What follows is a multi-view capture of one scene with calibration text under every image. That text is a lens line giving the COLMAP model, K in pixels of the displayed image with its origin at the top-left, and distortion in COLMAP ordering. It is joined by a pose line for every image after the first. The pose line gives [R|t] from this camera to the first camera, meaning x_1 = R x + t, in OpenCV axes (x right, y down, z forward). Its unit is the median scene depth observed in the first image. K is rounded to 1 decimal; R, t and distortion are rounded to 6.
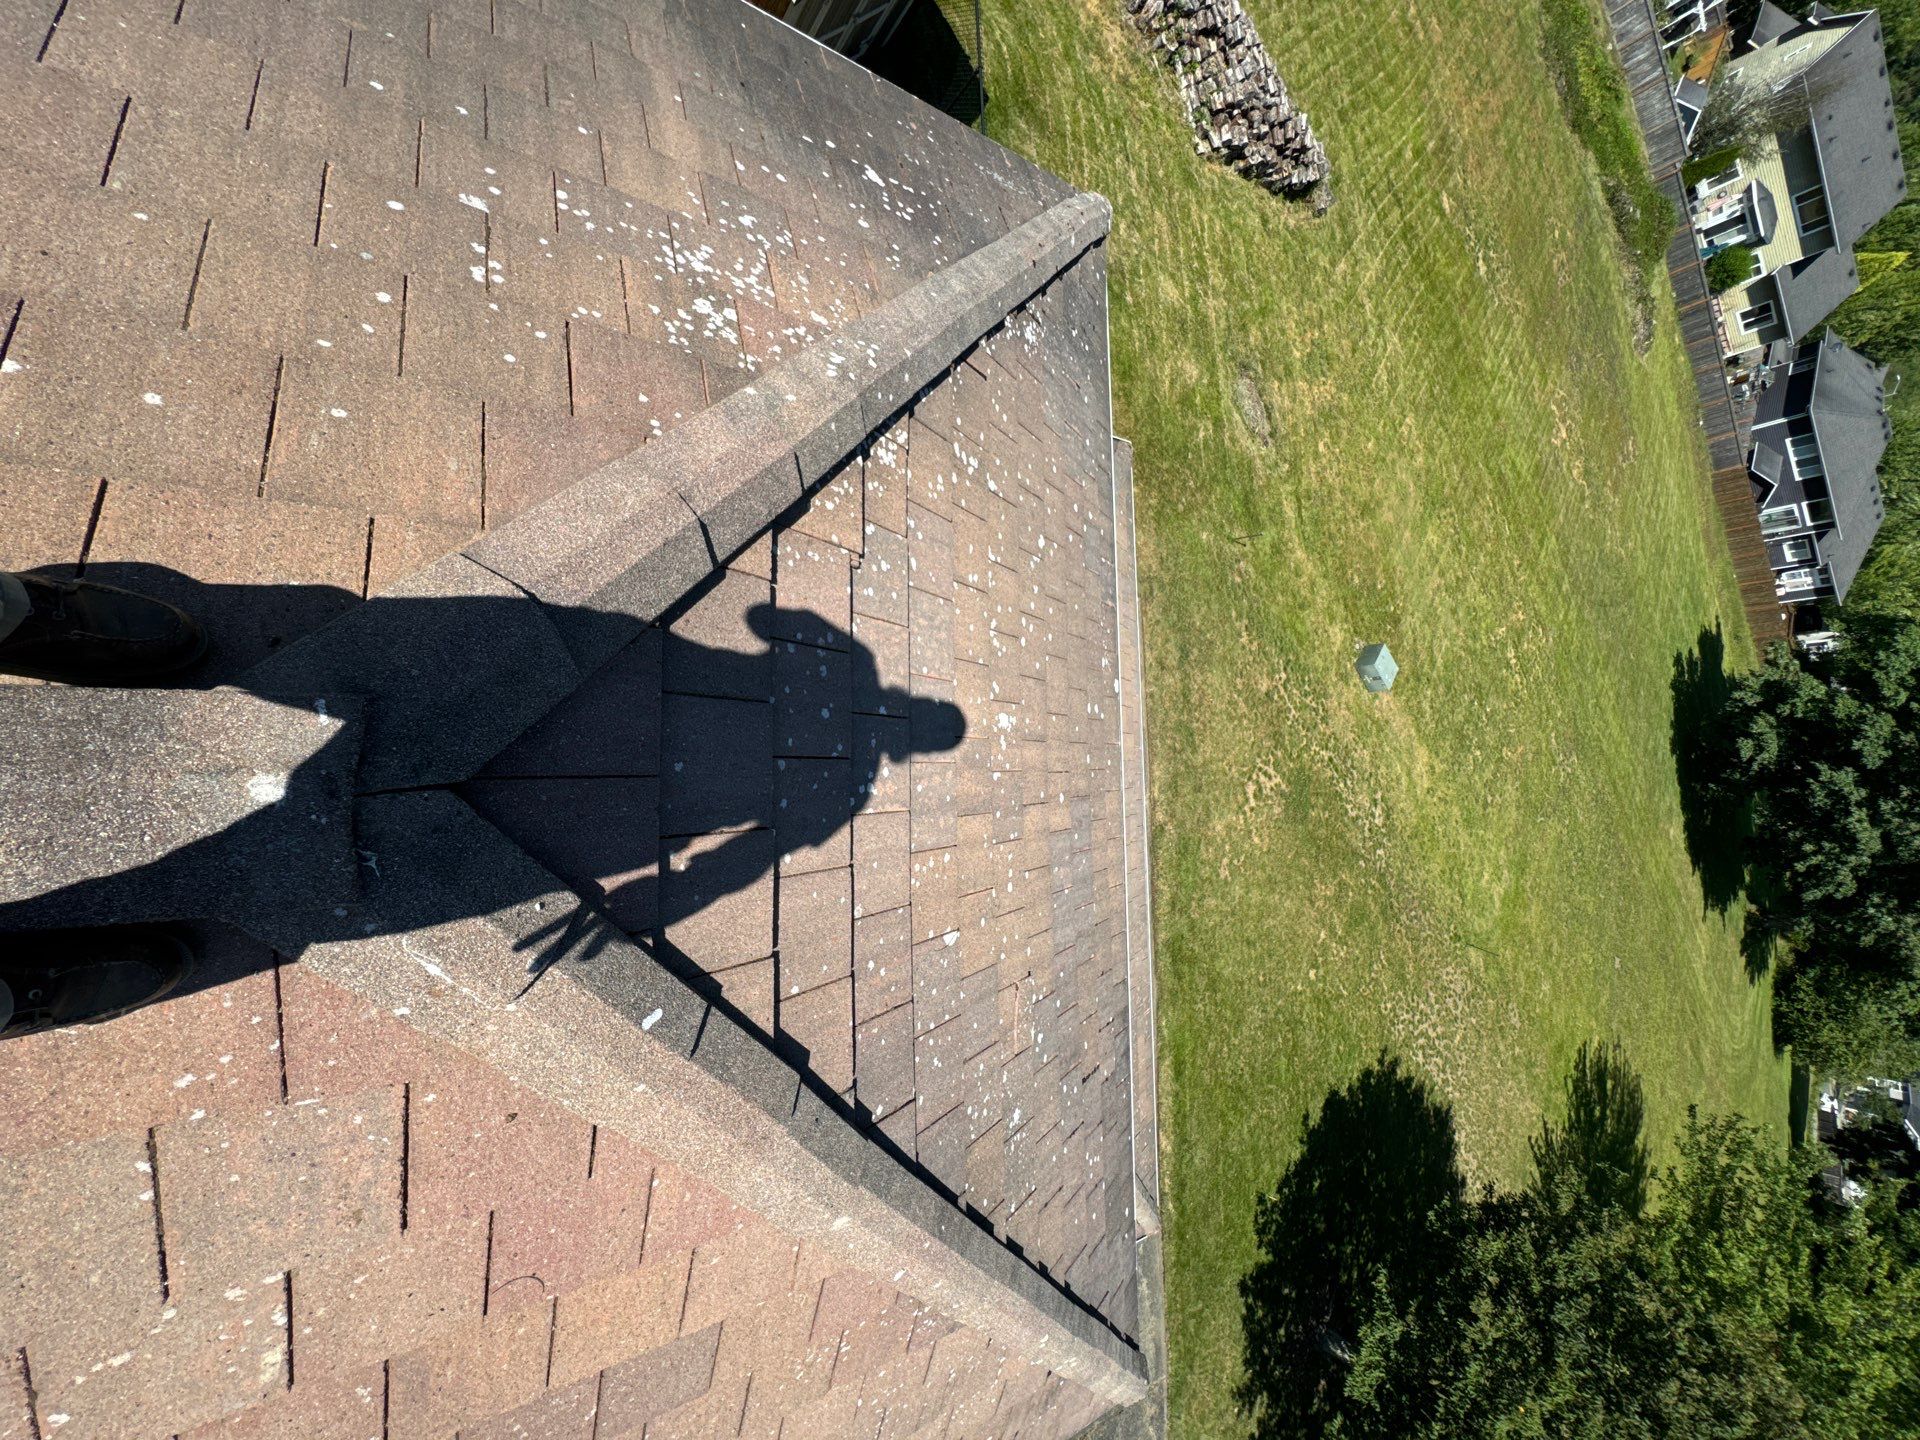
lens RADIAL K [[767.0, 0, 964.7], [0, 767.0, 719.4], [0, 0, 1]] dist [-0.001387, 0.000124]
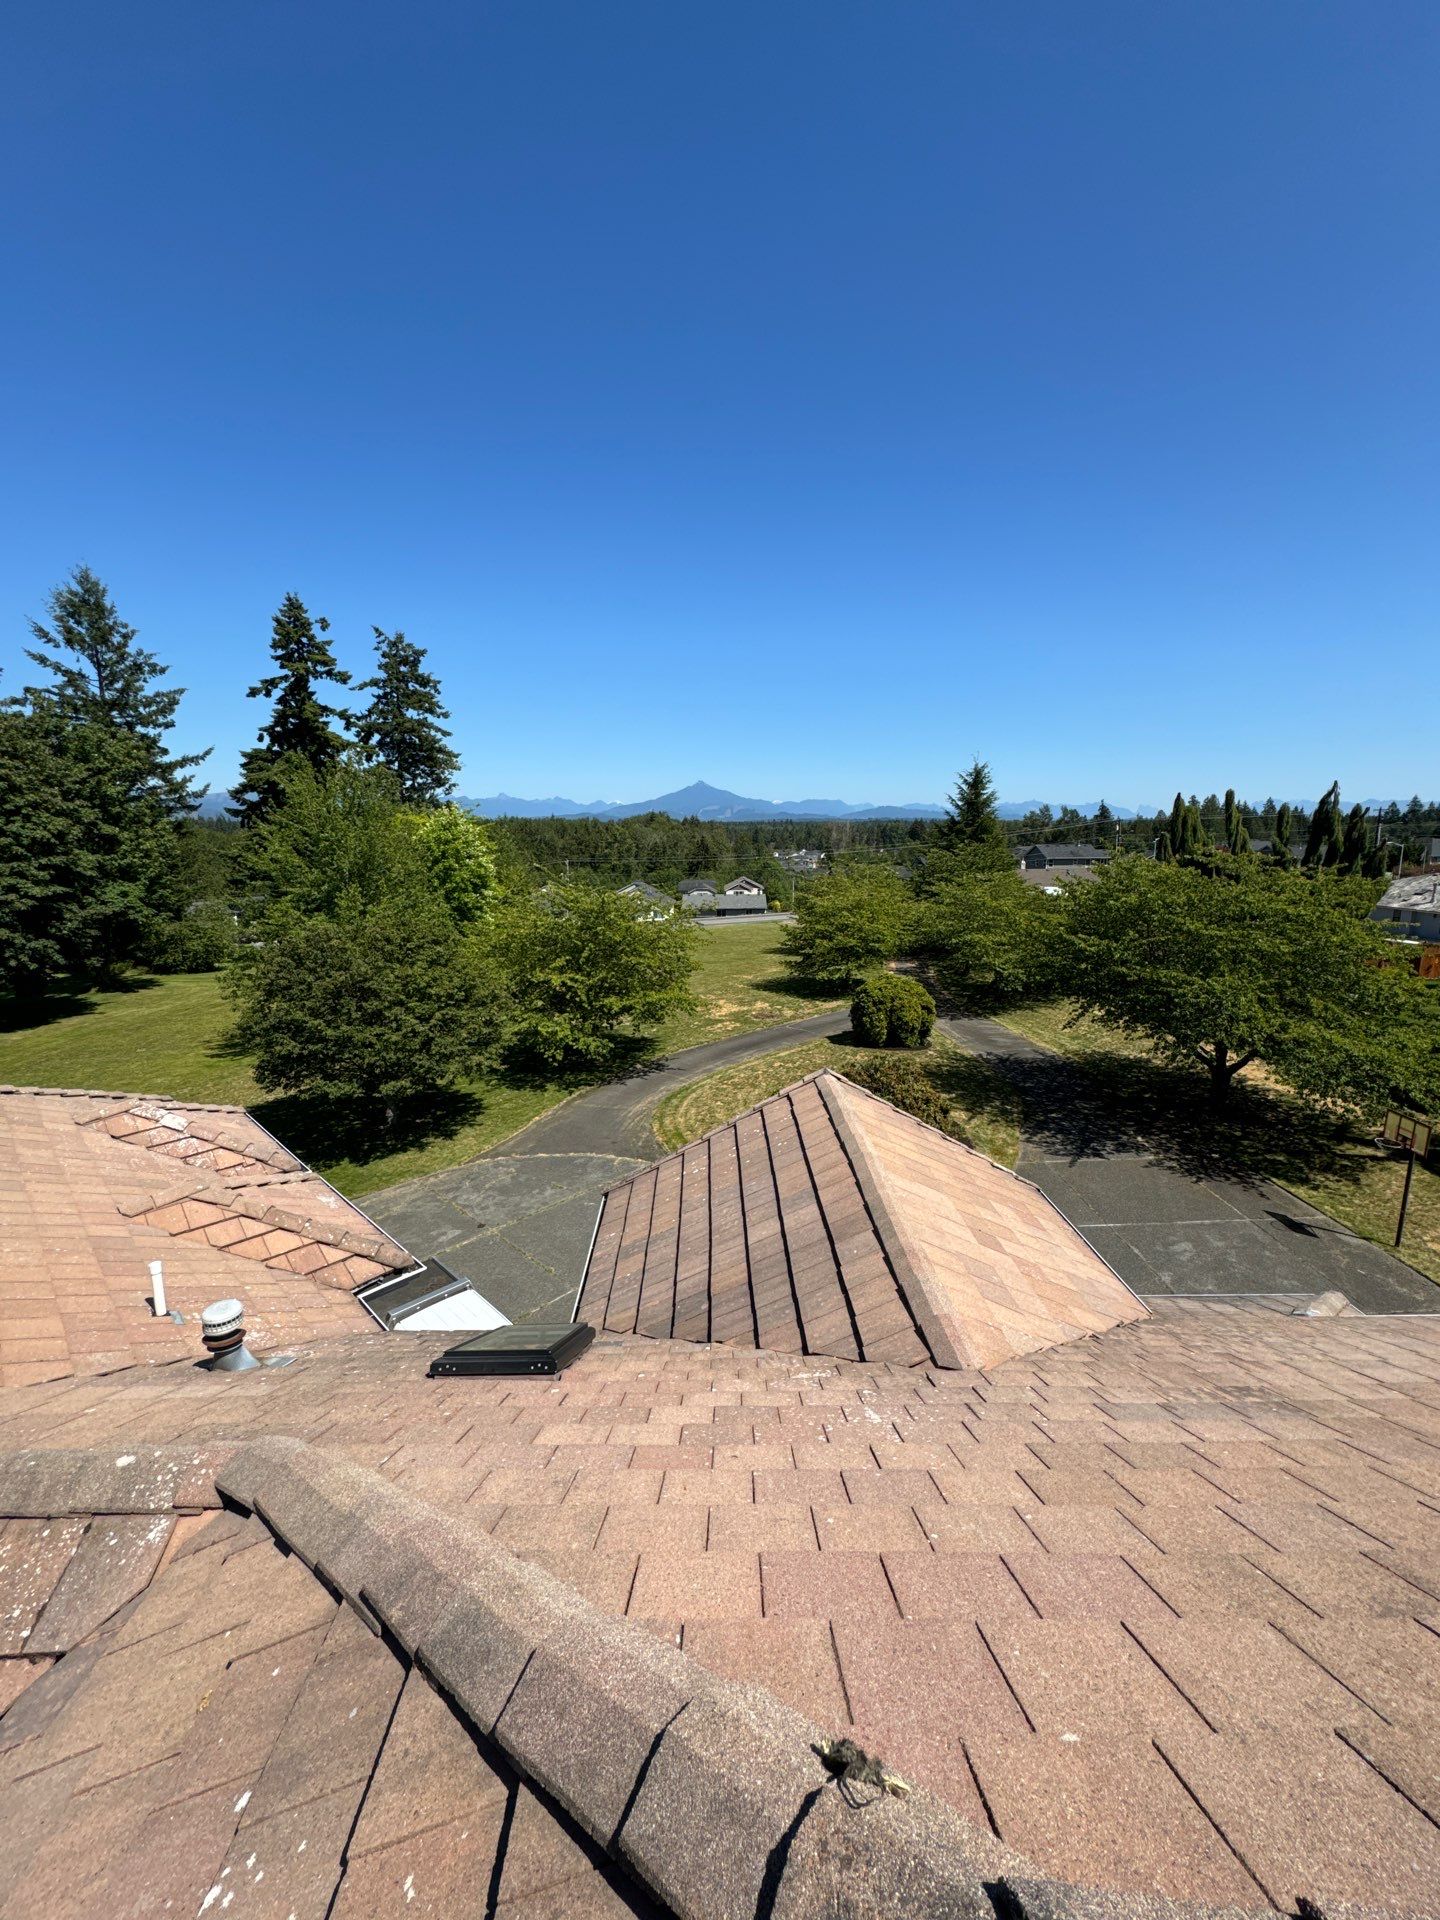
lens RADIAL K [[767.0, 0, 721.4], [0, 767.0, 960.0], [0, 0, 1]] dist [-0.001387, 0.000124]
pose [[-0.576627, -0.659245, 0.482595, -0.379361], [0.682914, -0.064673, 0.727631, 0.053726], [-0.448476, 0.749142, 0.487500, -0.319948]]
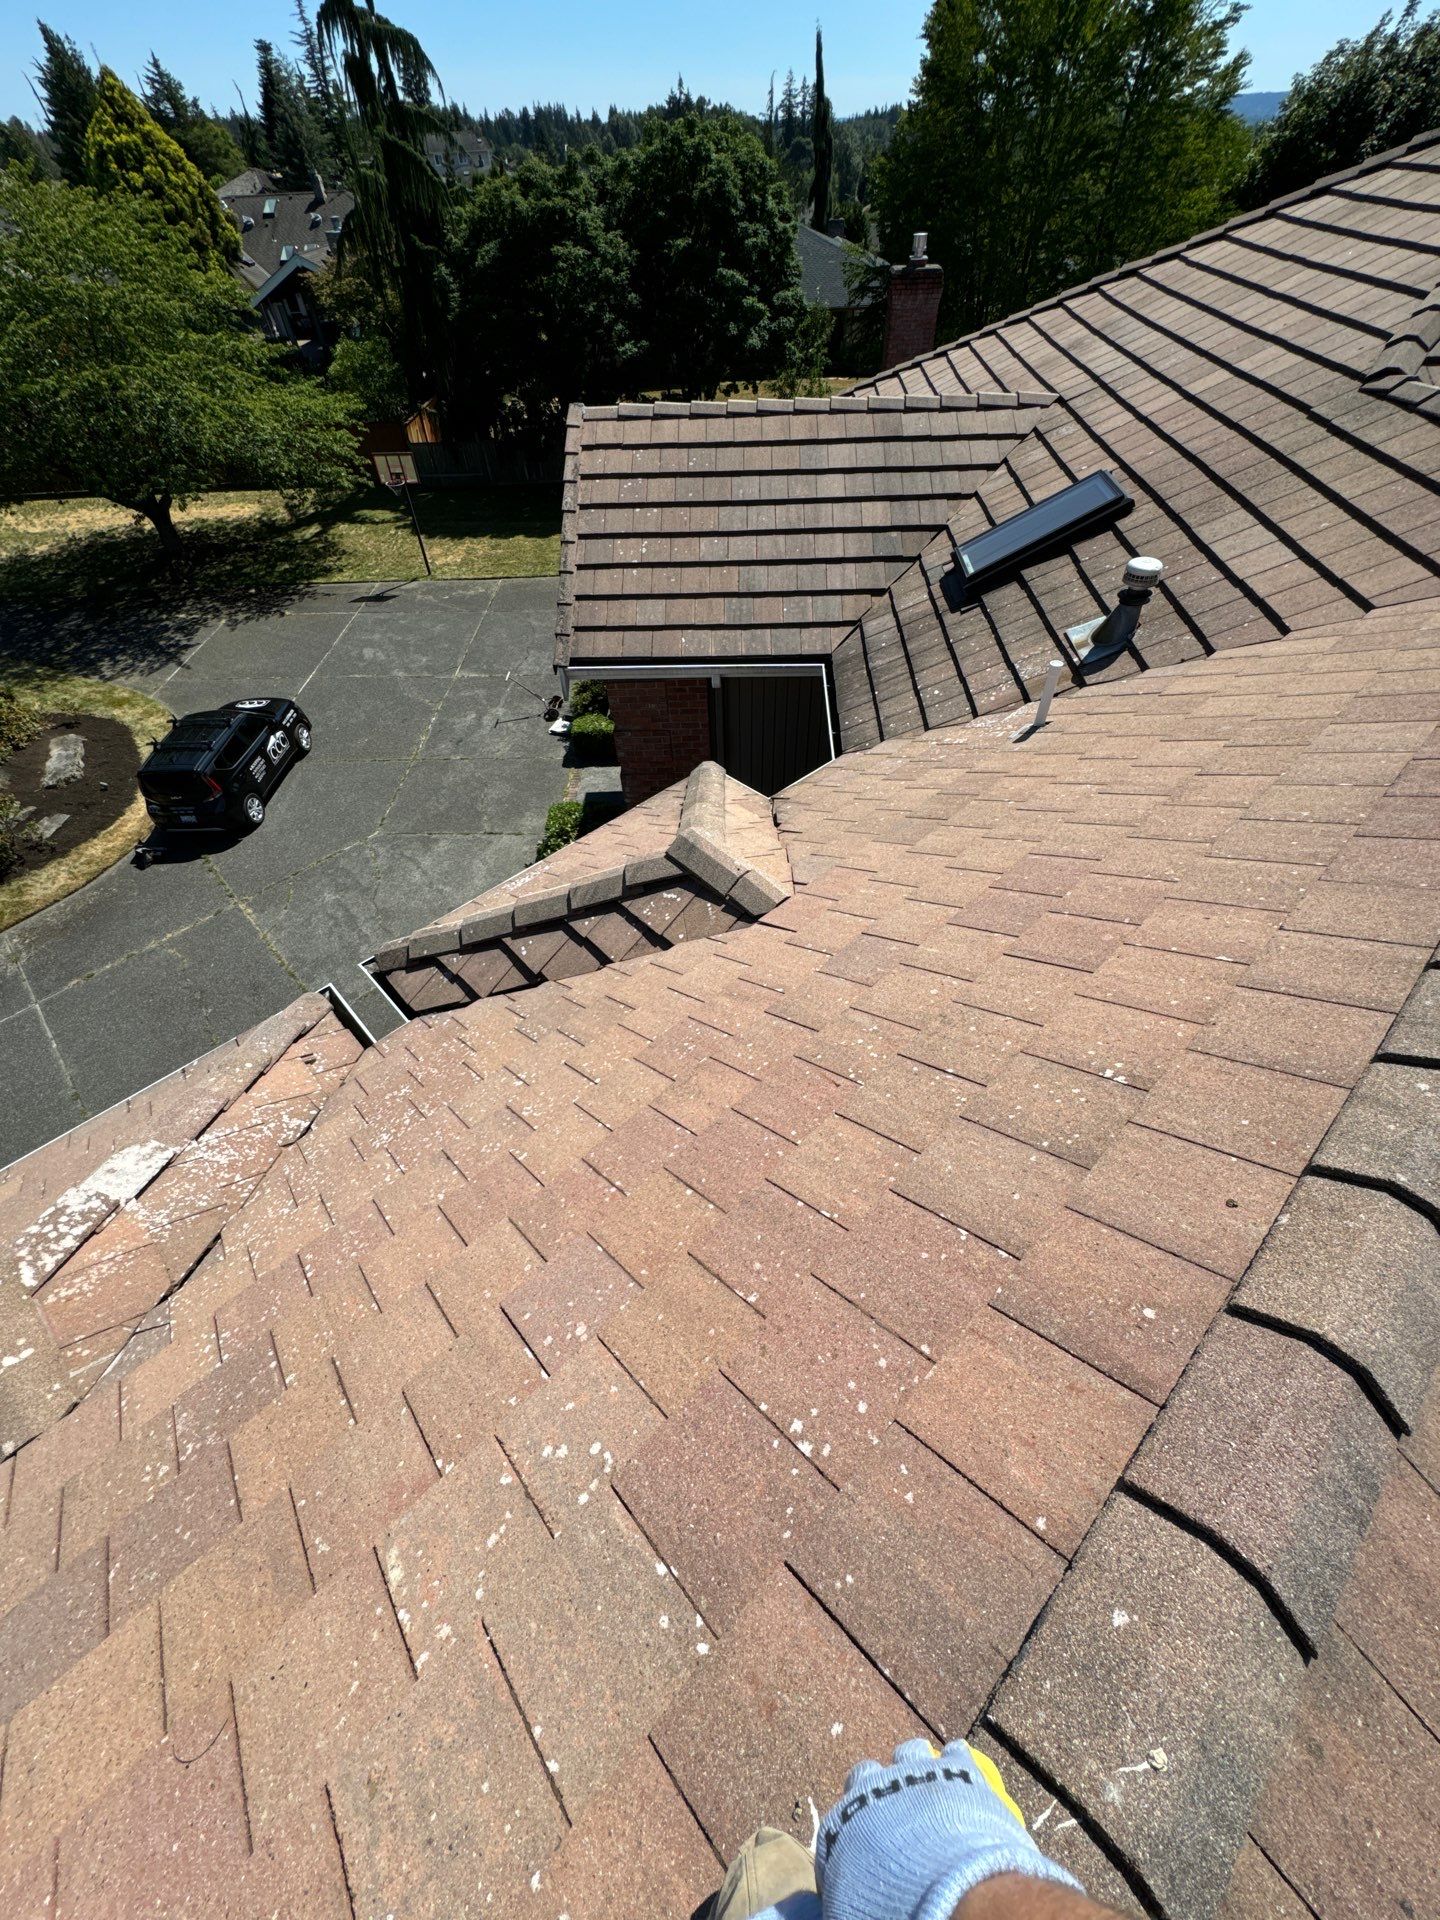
lens RADIAL K [[766.6, 0, 722.0], [0, 766.6, 956.7], [0, 0, 1]] dist [-0.002711, 0.000854]
pose [[-0.629400, 0.035154, -0.776286, -0.025800], [-0.698394, -0.463625, 0.545251, 0.021550], [-0.340737, 0.885334, 0.316357, -0.025286]]
